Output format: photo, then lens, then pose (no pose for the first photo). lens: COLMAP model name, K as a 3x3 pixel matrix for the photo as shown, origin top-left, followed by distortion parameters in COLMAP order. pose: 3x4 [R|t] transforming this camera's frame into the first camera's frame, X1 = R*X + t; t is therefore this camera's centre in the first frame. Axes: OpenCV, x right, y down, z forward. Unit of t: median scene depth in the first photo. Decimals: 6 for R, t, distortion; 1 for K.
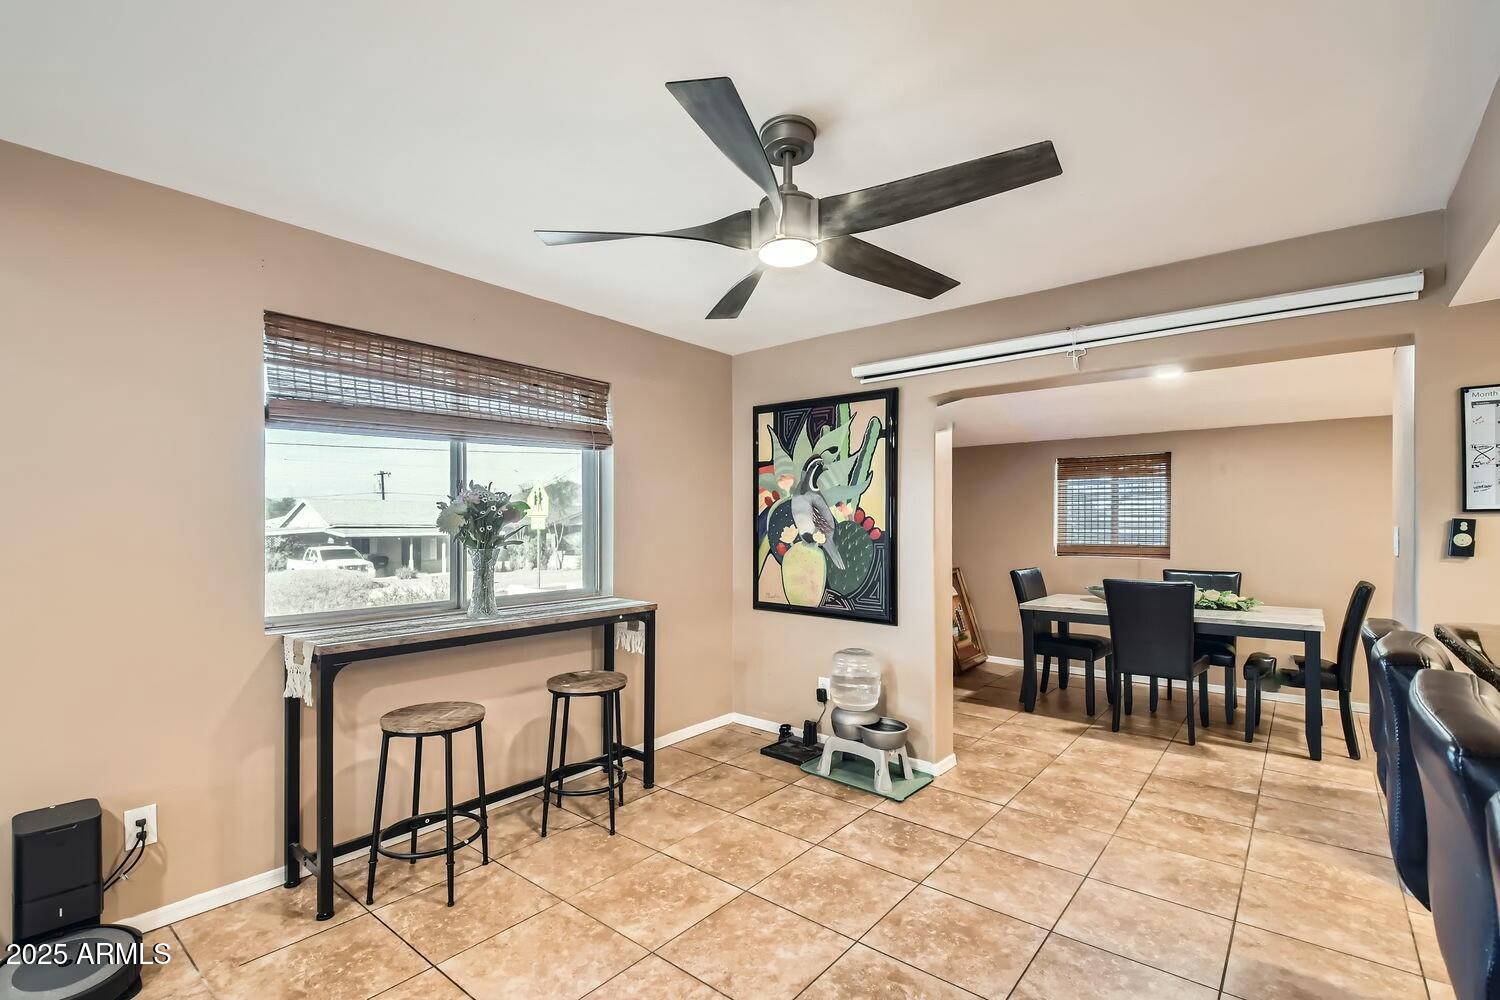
lens RADIAL K [[665.5, 0, 744.0], [0, 665.5, 512.5], [0, 0, 1]] dist [-0.000517, -0.000525]
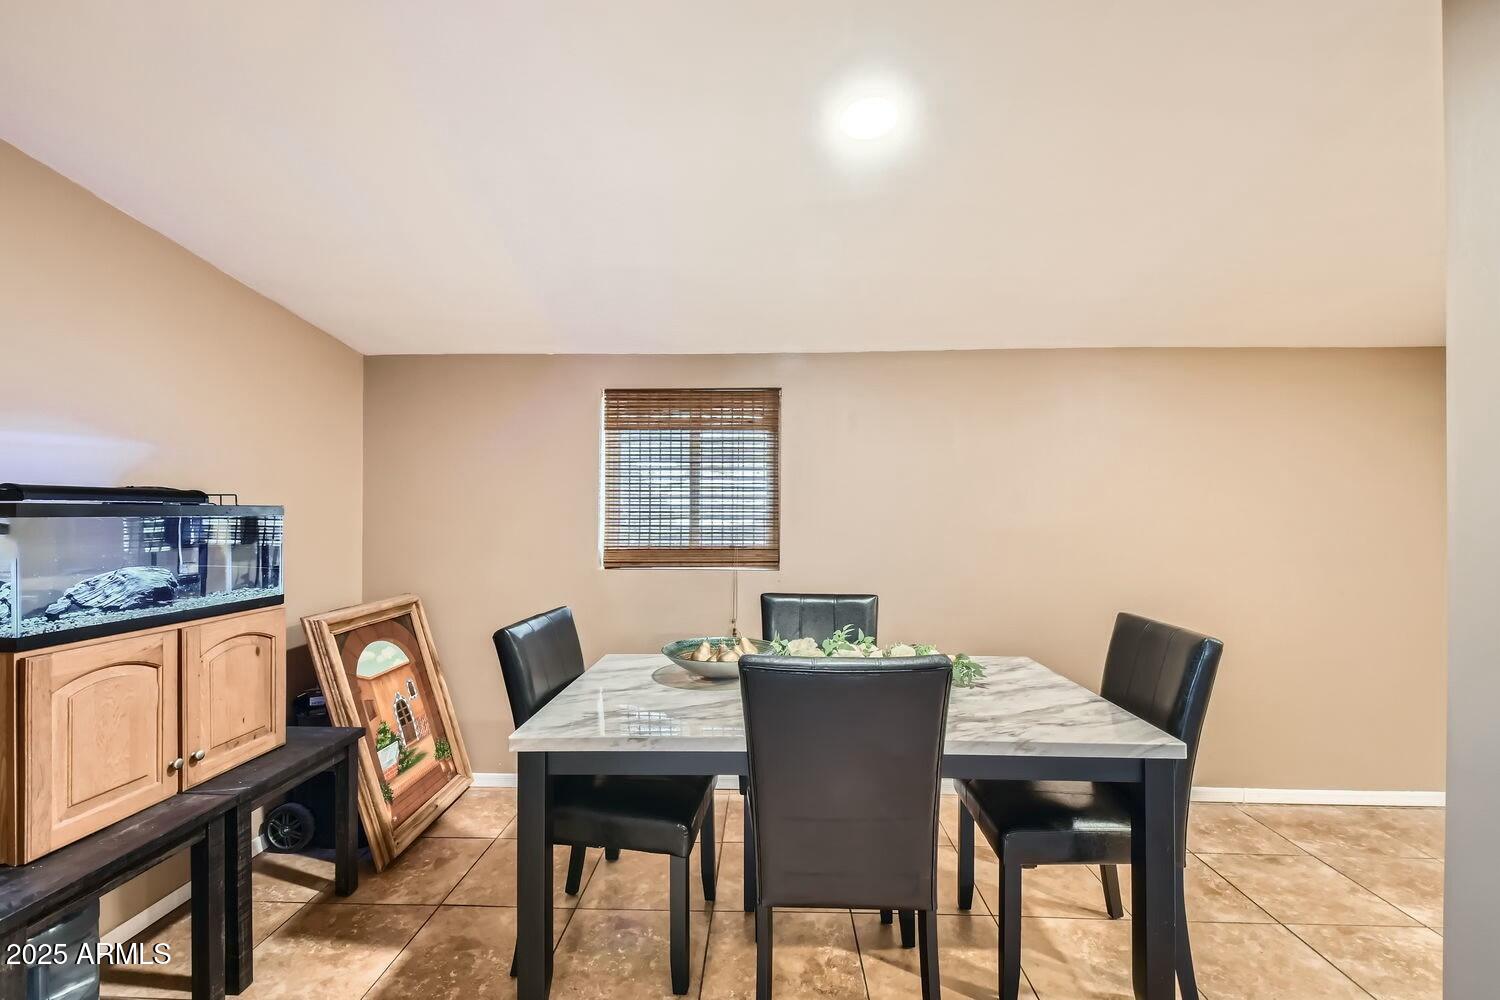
lens RADIAL K [[665.5, 0, 748.1], [0, 665.5, 502.4], [0, 0, 1]] dist [-0.000517, -0.000525]
pose [[0.794988, 0.001941, 0.606622, 0.243352], [-0.008631, 0.999930, 0.008113, 0.005352], [-0.606563, -0.011686, 0.794949, 0.516024]]
